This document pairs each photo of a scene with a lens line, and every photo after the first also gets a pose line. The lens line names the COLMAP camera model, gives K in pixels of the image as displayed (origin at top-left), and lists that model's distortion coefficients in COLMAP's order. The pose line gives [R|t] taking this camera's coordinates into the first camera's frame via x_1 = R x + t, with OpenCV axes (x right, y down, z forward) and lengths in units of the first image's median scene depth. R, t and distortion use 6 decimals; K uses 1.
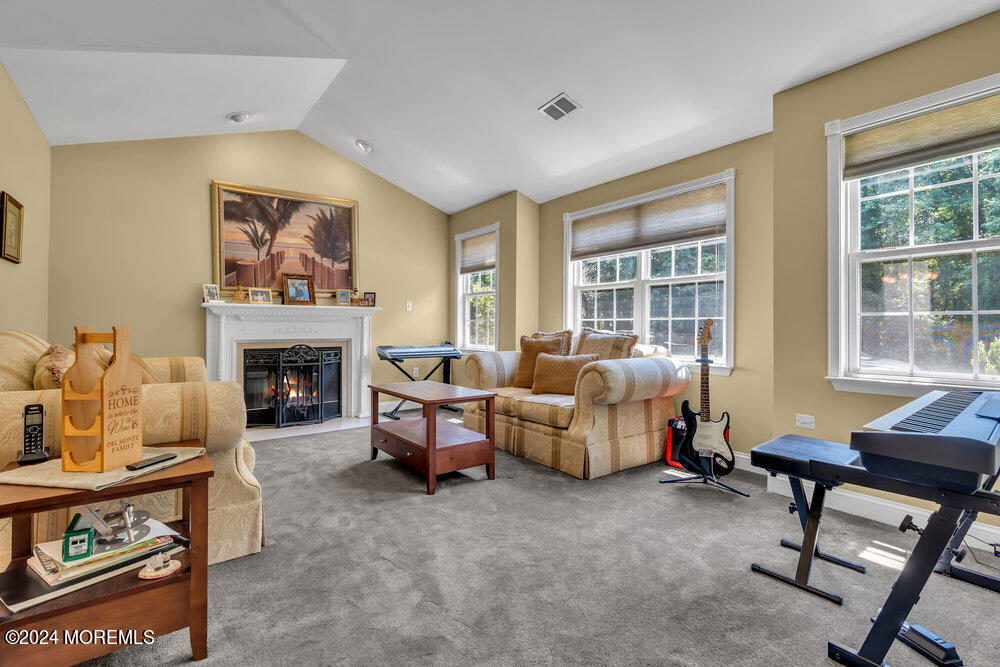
lens RADIAL K [[462.8, 0, 500.0], [0, 462.8, 333.5], [0, 0, 1]] dist [-0.002713, -0.000095]
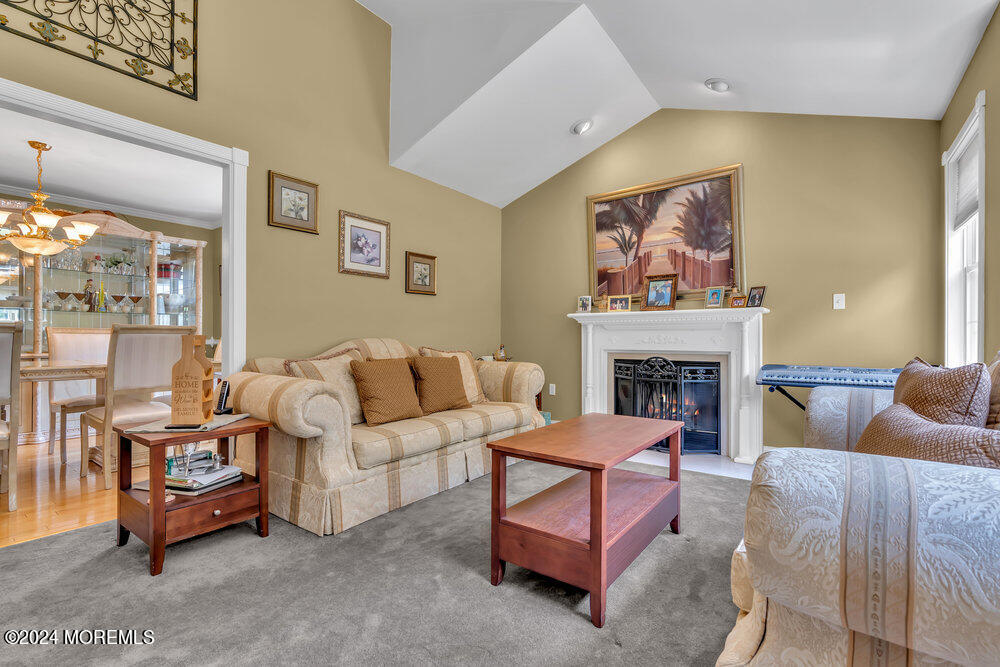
lens RADIAL K [[462.8, 0, 500.0], [0, 462.8, 333.5], [0, 0, 1]] dist [-0.002713, -0.000095]
pose [[0.284939, -0.004527, -0.958535, 0.303779], [-0.009672, 0.999924, -0.007598, -0.009865], [0.958497, 0.011436, 0.284873, 0.471695]]
